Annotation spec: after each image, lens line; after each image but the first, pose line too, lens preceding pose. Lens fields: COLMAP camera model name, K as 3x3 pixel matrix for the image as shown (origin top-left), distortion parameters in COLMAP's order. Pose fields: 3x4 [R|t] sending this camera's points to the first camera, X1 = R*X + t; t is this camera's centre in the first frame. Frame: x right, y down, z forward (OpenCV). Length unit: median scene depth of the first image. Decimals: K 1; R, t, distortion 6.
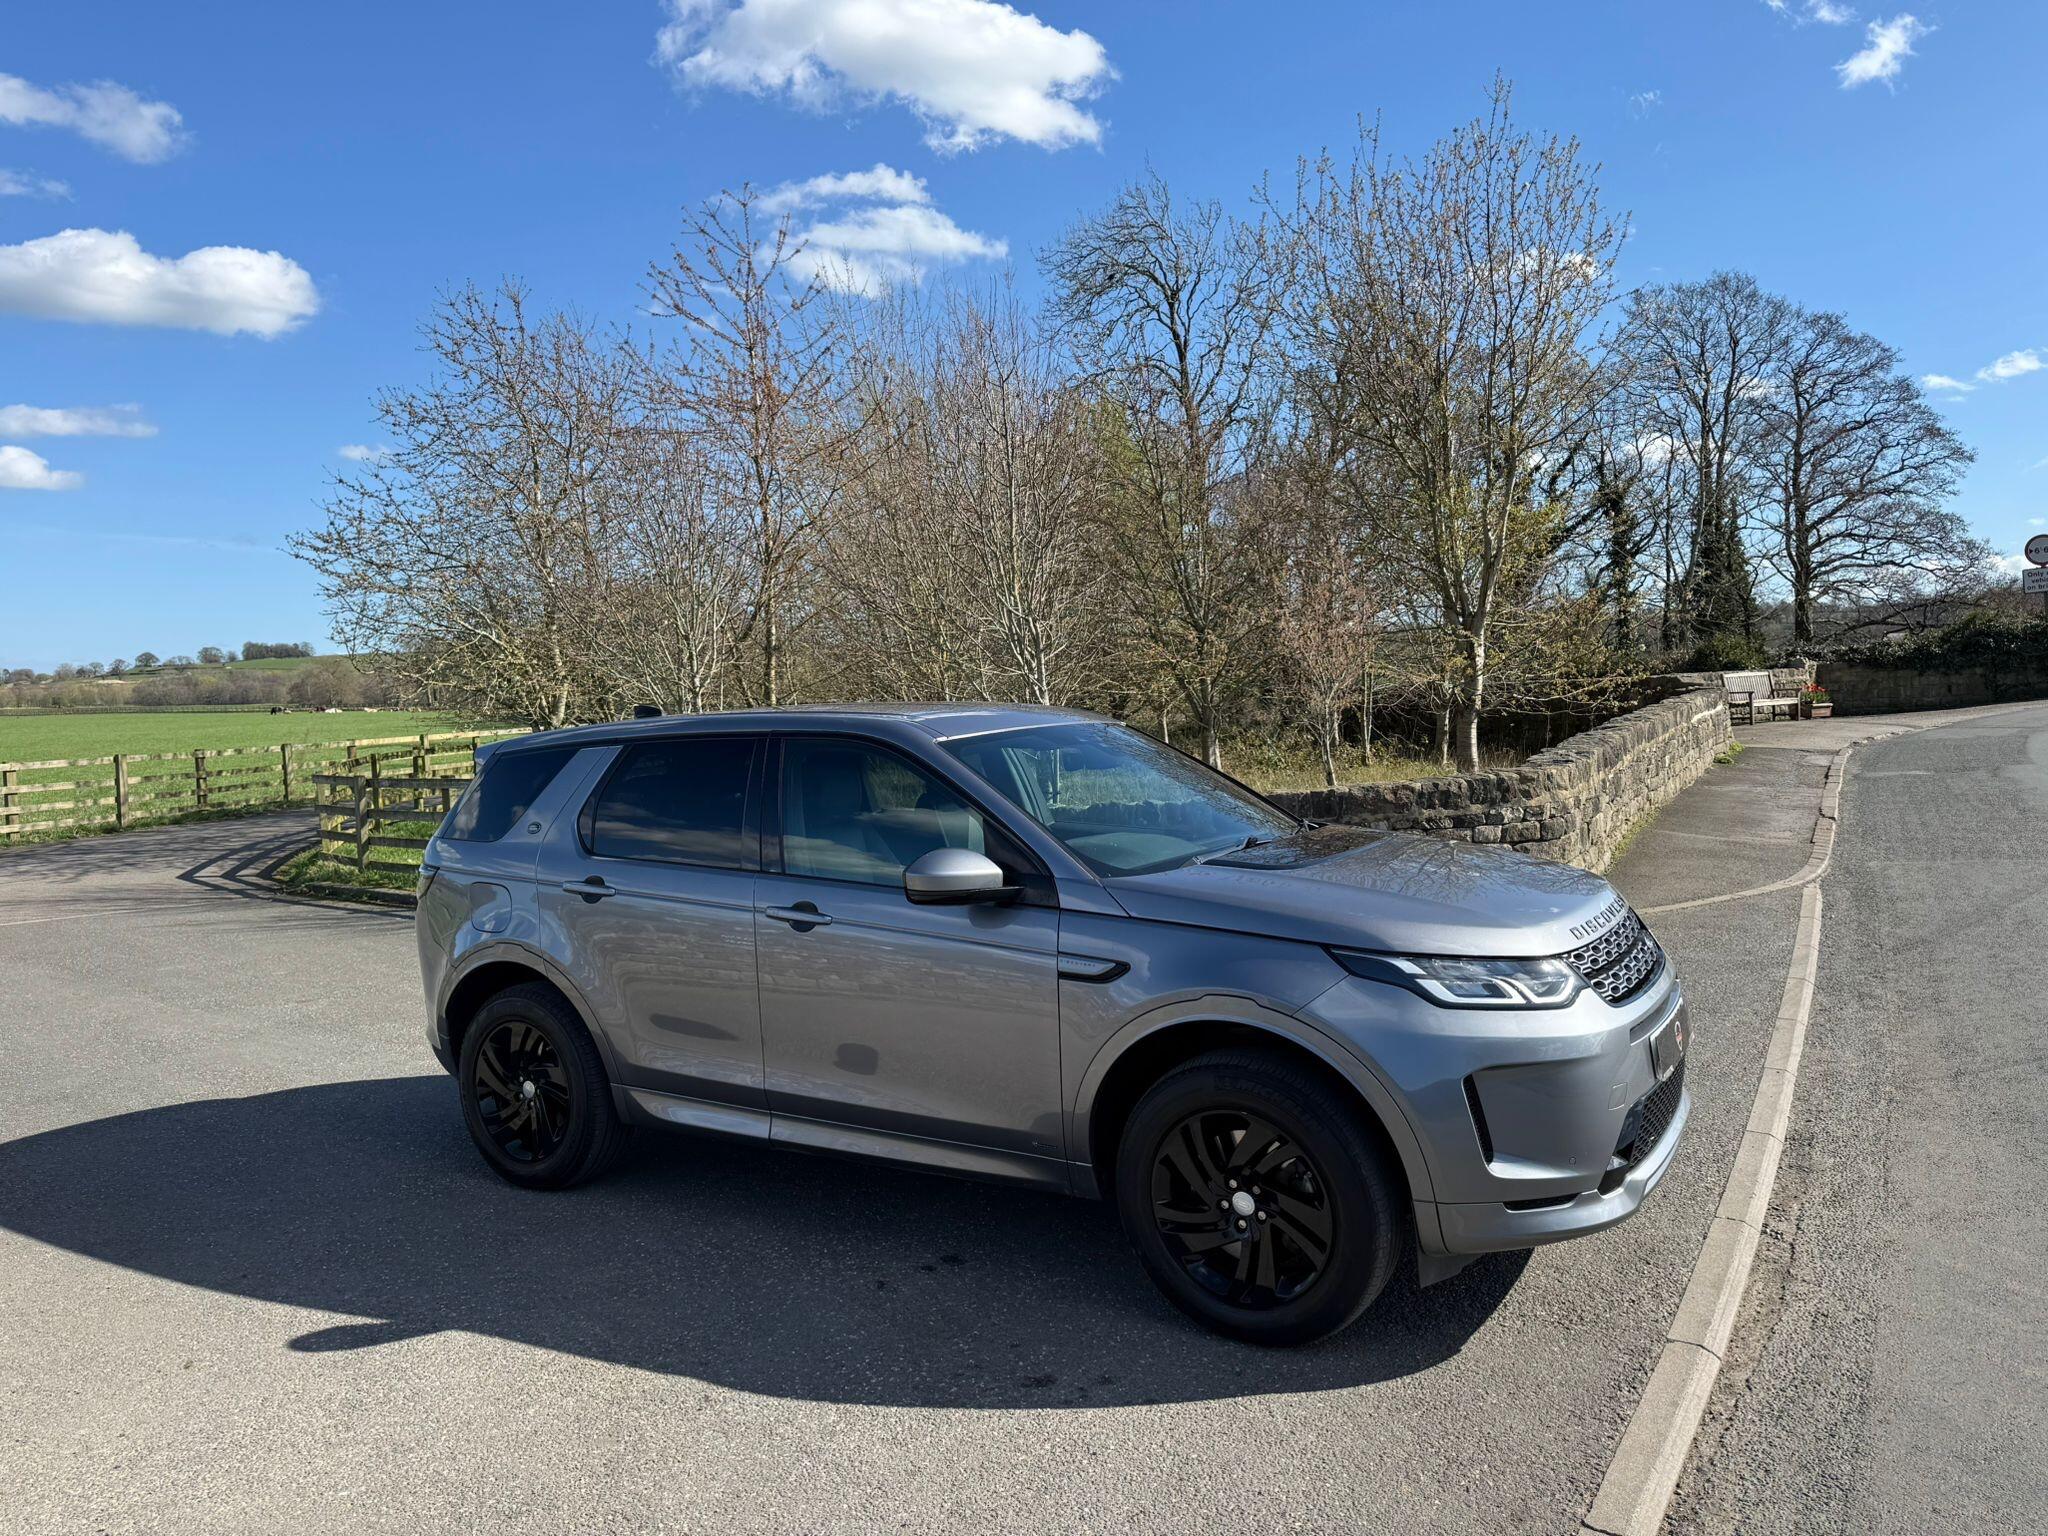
lens RADIAL K [[1443.5, 0, 1025.3], [0, 1443.5, 762.0], [0, 0, 1]] dist [0.126048, -0.225734]
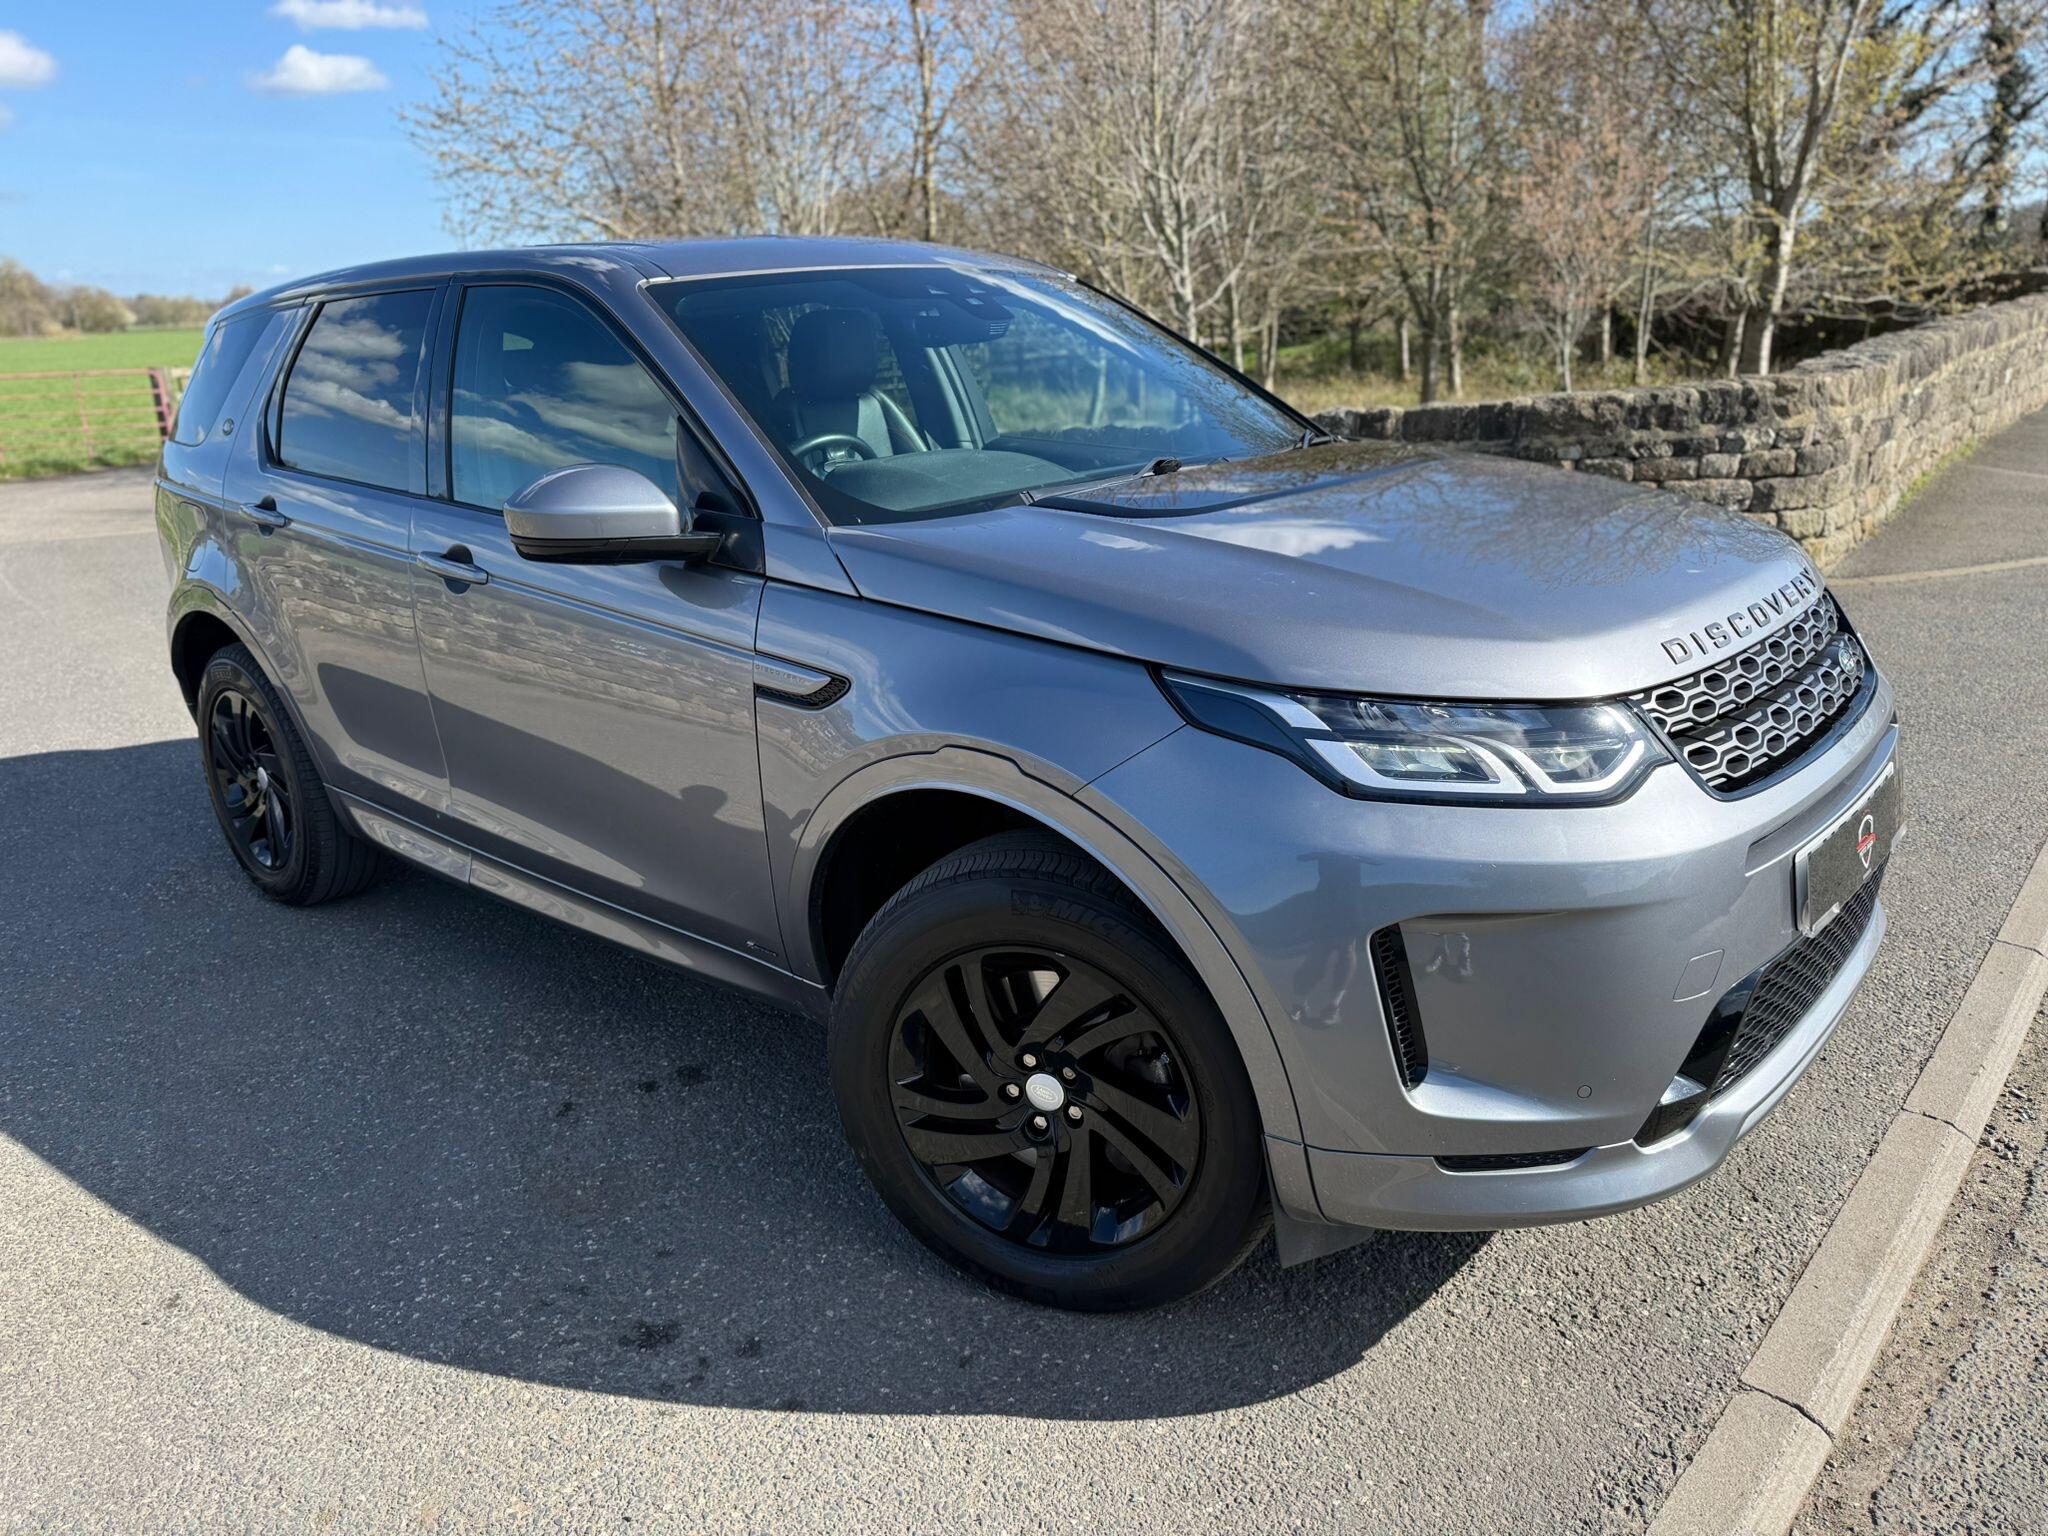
lens RADIAL K [[1463.4, 0, 1021.0], [0, 1463.4, 776.3], [0, 0, 1]] dist [0.006051, -0.011590]
pose [[0.985089, 0.052547, -0.163824, 0.069442], [-0.008346, 0.965690, 0.259564, 0.008225], [0.171843, -0.254326, 0.951729, 0.135334]]
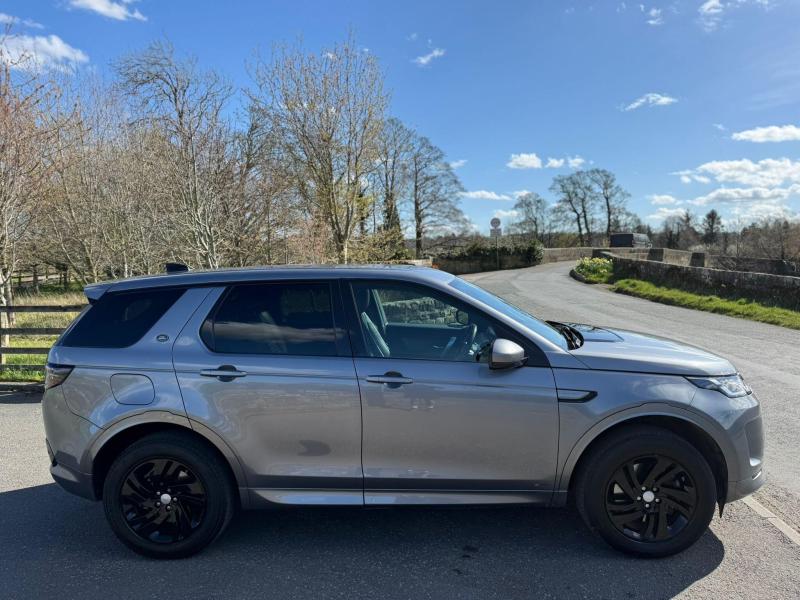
lens RADIAL K [[563.9, 0, 400.5], [0, 563.9, 297.7], [0, 0, 1]] dist [0.126048, -0.225734]
pose [[0.865681, -0.011532, 0.500463, -0.170336], [0.006992, 0.999916, 0.010945, -0.001709], [-0.500547, -0.005975, 0.865689, 0.127705]]
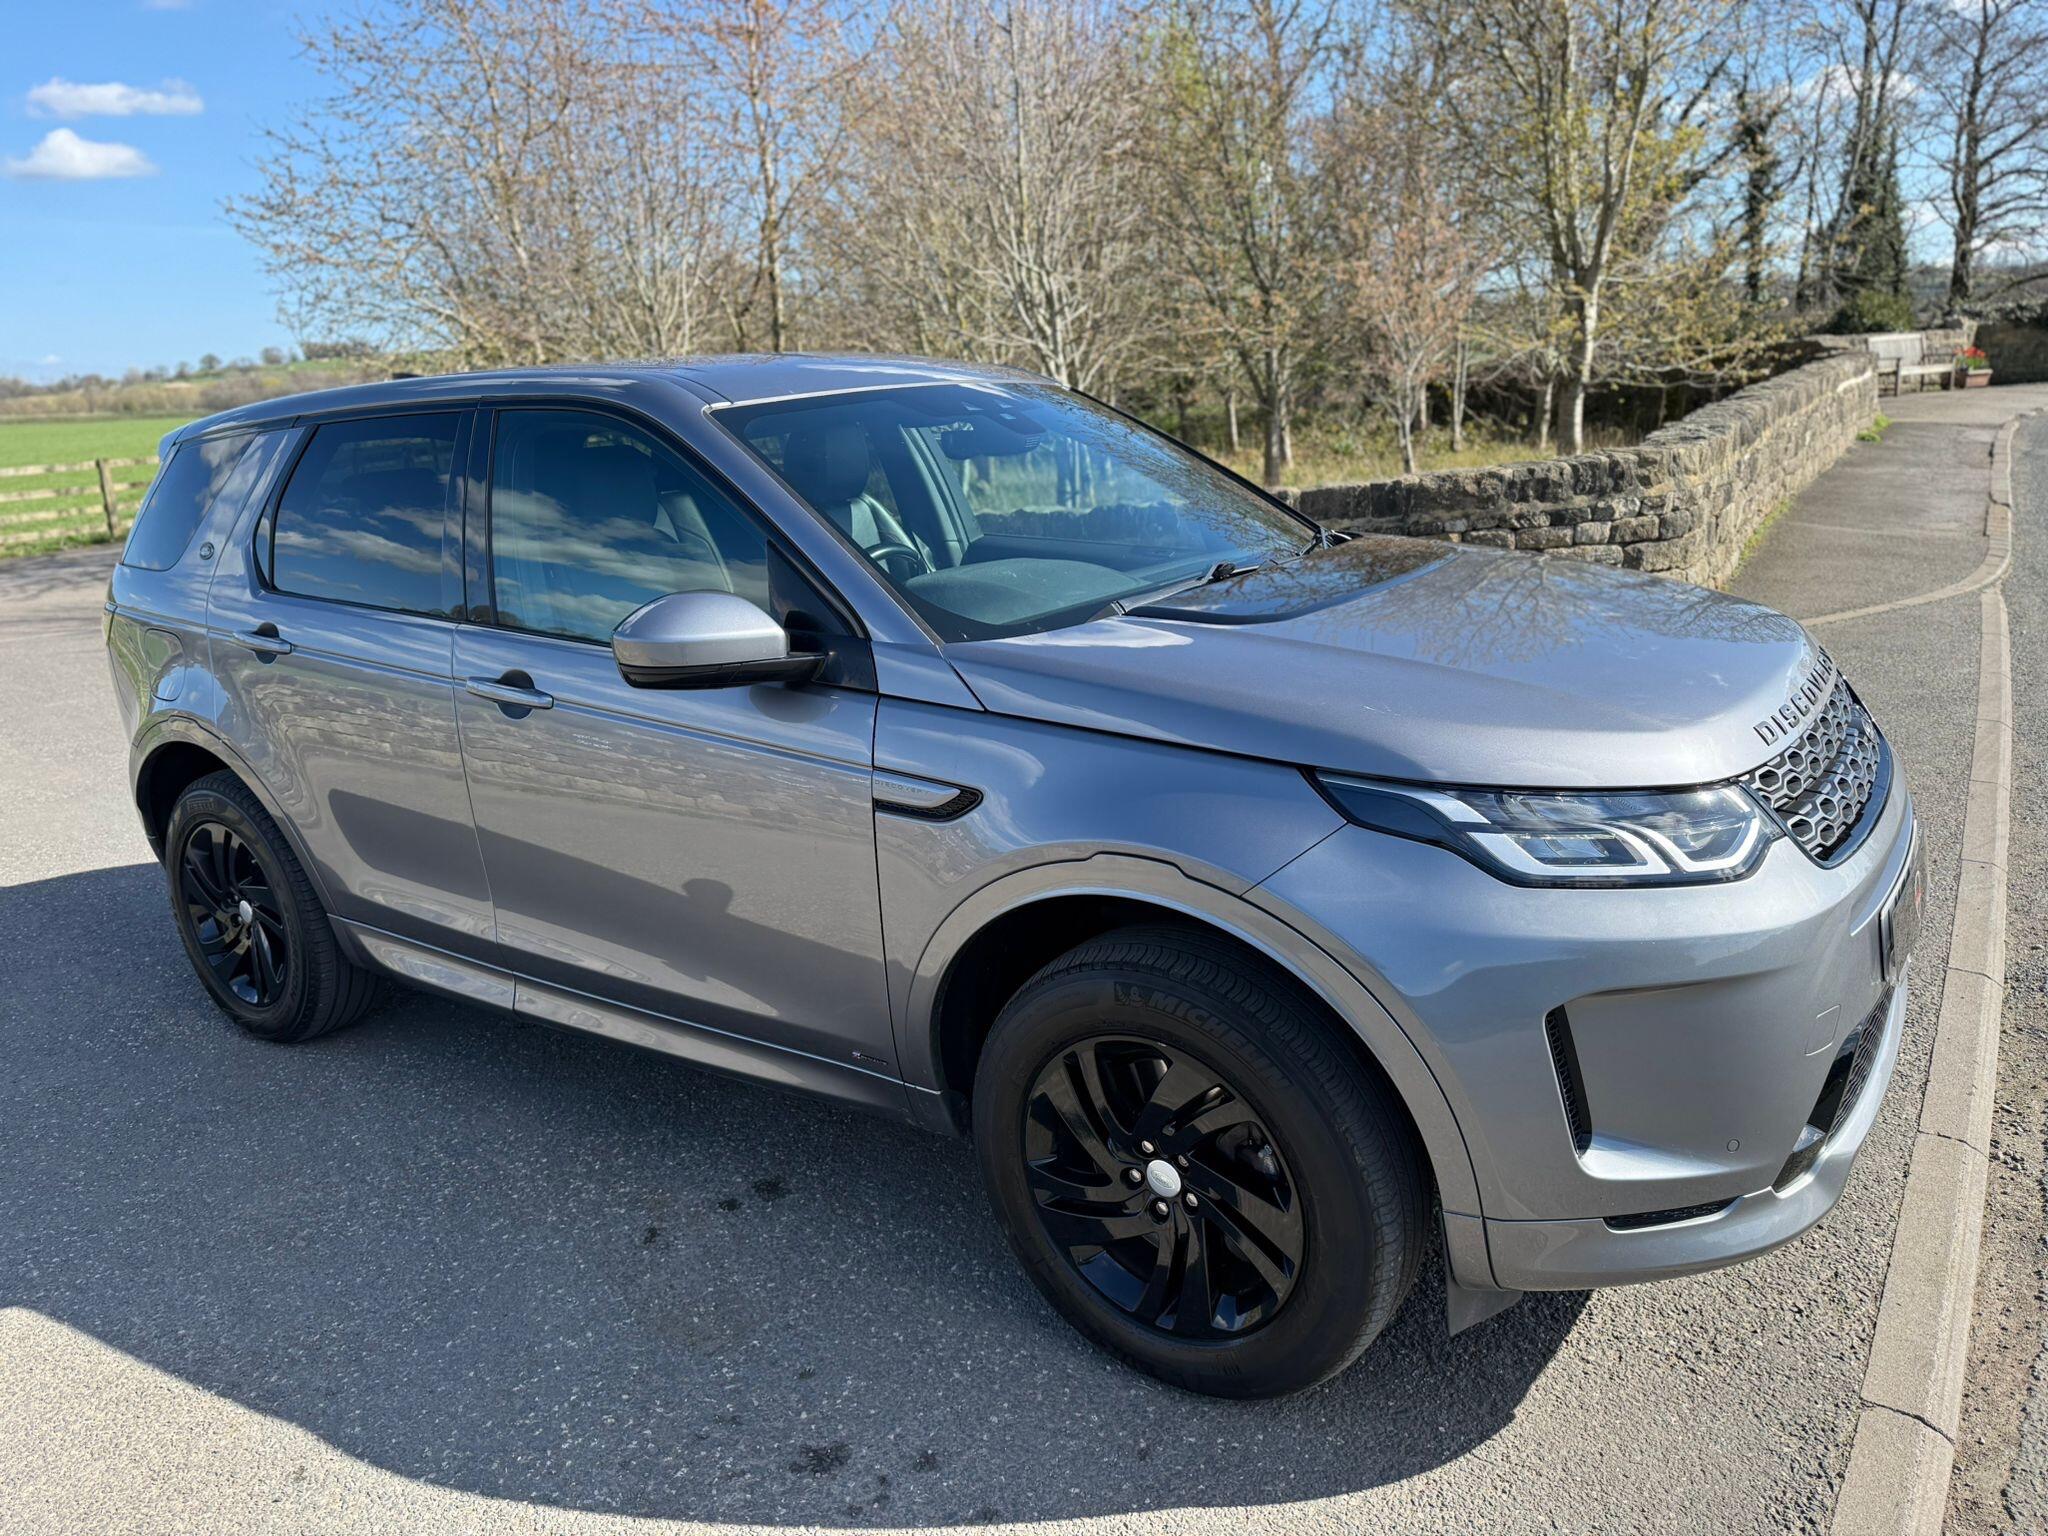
lens RADIAL K [[1463.6, 0, 1027.6], [0, 1463.6, 774.2], [0, 0, 1]] dist [0.012204, -0.016231]
pose [[0.998656, -0.004069, -0.051670, 0.035614], [0.014982, 0.977019, 0.212623, 0.002301], [0.049617, -0.213111, 0.975767, 0.125842]]
